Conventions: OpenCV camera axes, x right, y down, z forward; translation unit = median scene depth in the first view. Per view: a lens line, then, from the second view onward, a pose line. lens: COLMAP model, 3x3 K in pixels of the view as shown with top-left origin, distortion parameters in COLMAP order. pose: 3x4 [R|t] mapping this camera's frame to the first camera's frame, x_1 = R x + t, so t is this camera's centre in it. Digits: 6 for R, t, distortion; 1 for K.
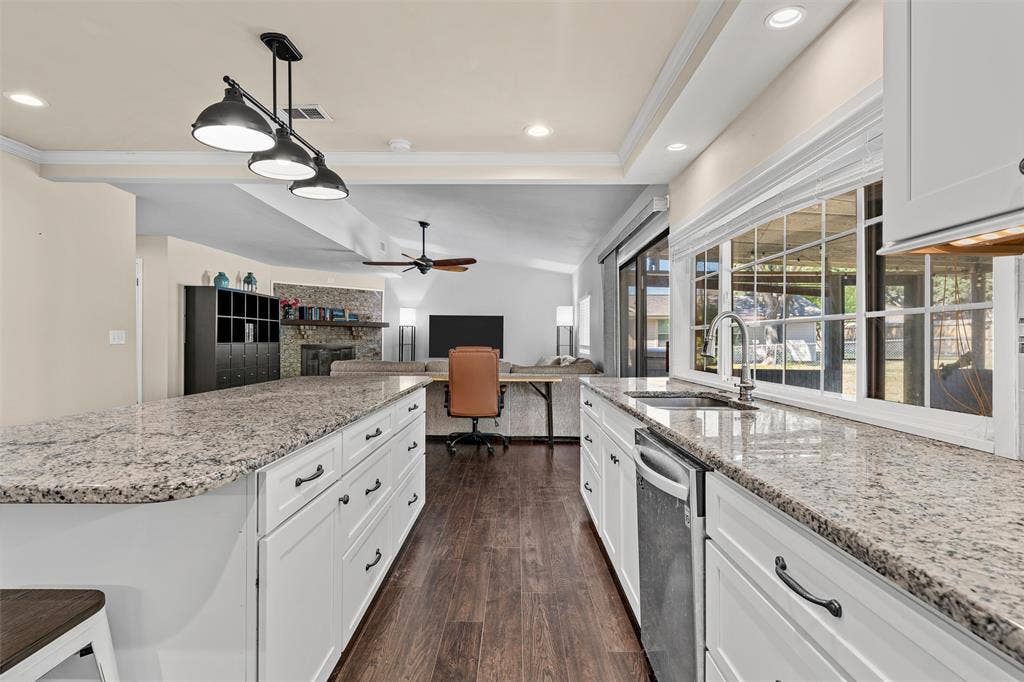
lens RADIAL K [[510.1, 0, 512.0], [0, 510.1, 341.0], [0, 0, 1]] dist [0.000623, 0.000044]
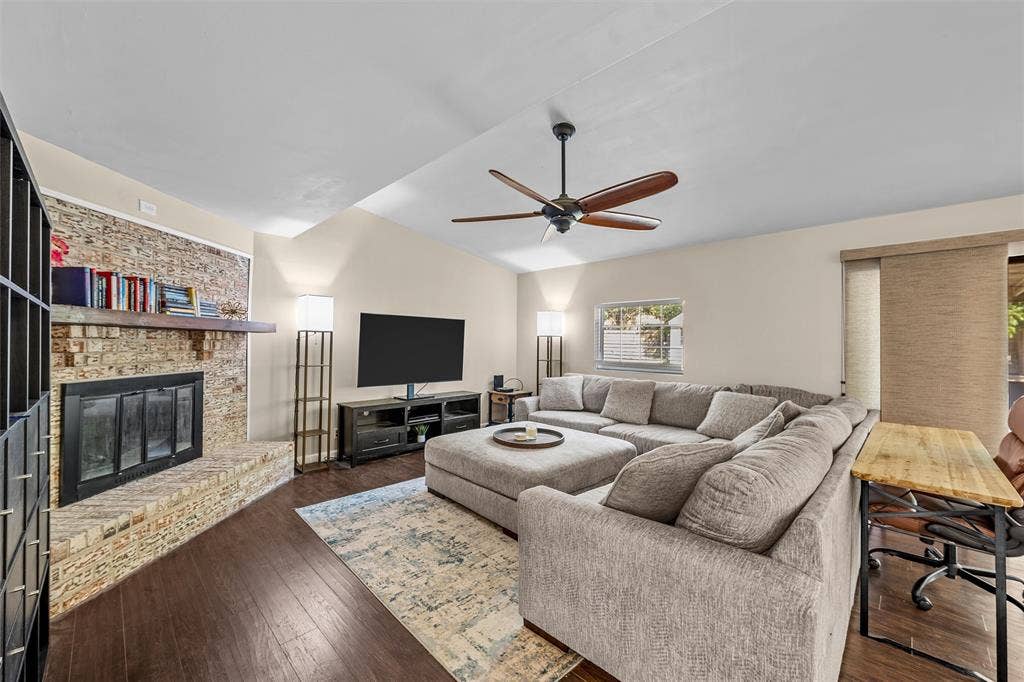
lens RADIAL K [[403.5, 0, 512.0], [0, 403.5, 341.0], [0, 0, 1]] dist [-0.000190, -0.000044]
pose [[0.703156, 0.002103, 0.711033, -0.376222], [-0.002041, 0.999997, -0.000940, -0.019990], [-0.711033, -0.000790, 0.703158, 0.590391]]
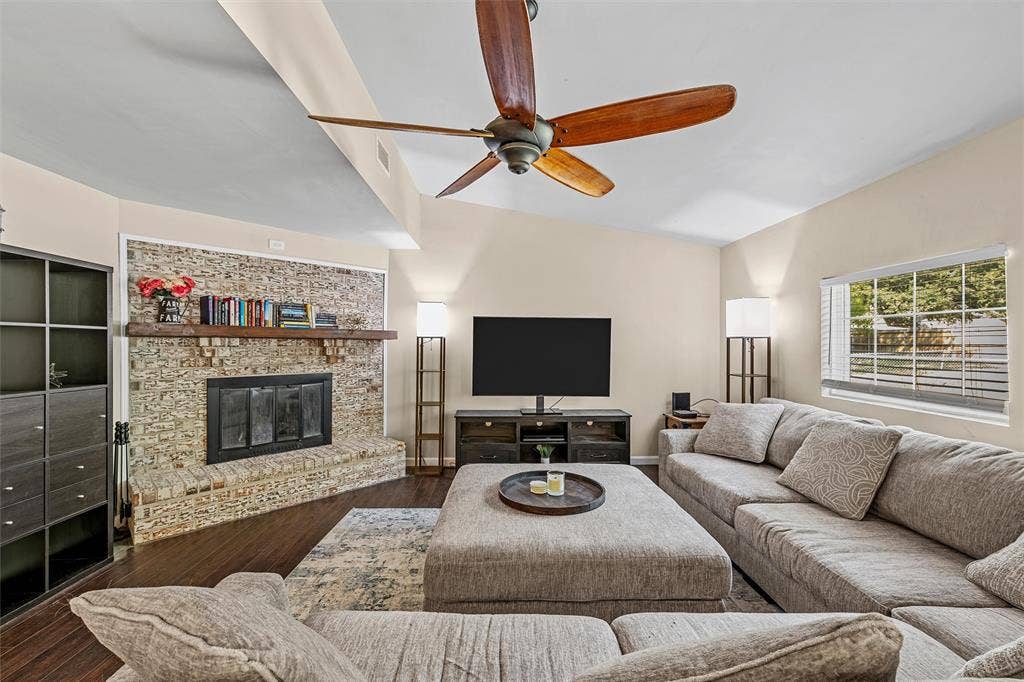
lens RADIAL K [[422.5, 0, 512.0], [0, 422.5, 341.0], [0, 0, 1]] dist [-0.000339, -0.000008]
pose [[0.999238, -0.003415, 0.038889, -0.144741], [0.003760, 0.999954, -0.008792, -0.021936], [-0.038857, 0.008931, 0.999205, 0.580481]]
